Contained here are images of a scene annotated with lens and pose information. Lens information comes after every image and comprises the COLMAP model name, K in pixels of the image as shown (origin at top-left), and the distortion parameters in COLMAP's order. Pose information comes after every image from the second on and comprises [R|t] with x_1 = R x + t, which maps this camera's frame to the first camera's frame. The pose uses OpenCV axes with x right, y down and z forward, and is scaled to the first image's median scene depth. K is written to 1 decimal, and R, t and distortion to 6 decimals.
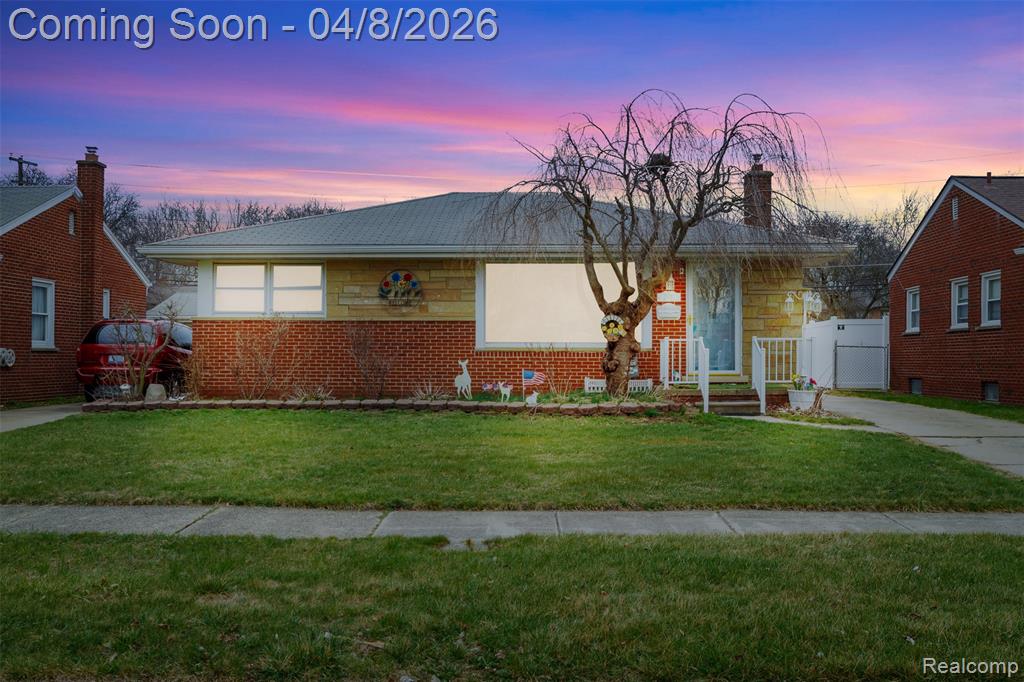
lens RADIAL K [[1041.1, 0, 512.0], [0, 1041.1, 341.0], [0, 0, 1]] dist [-0.000405, -0.001936]
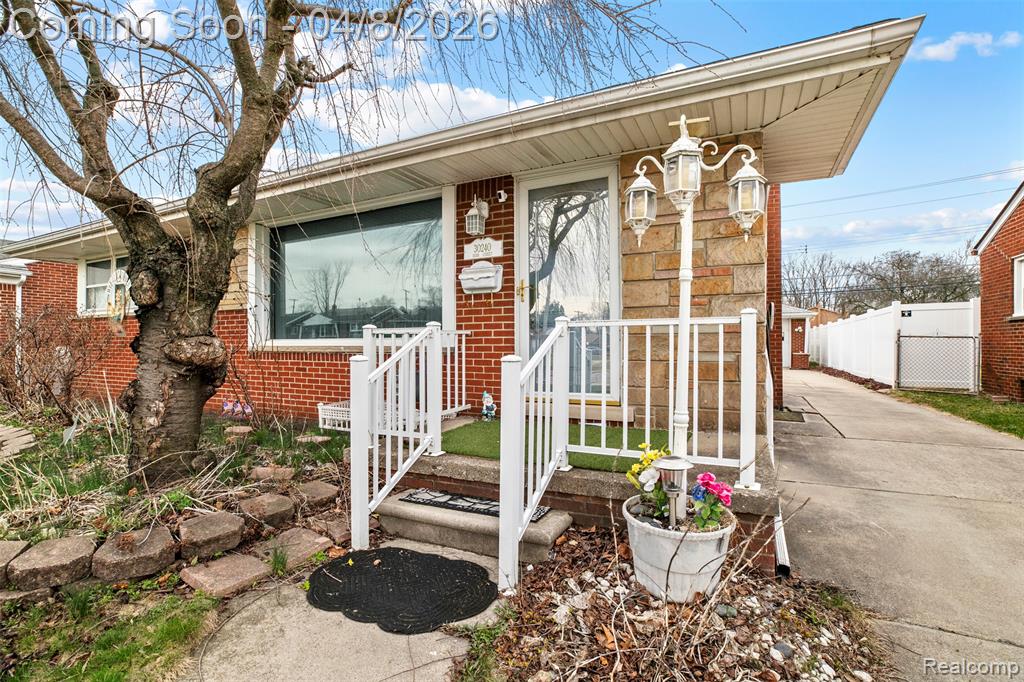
lens RADIAL K [[479.1, 0, 512.0], [0, 479.1, 341.0], [0, 0, 1]] dist [0.000835, -0.000356]
pose [[0.919940, -0.007995, -0.391978, 0.261121], [0.011883, 0.999901, 0.007496, 0.003121], [0.391880, -0.011554, 0.919944, 0.776460]]
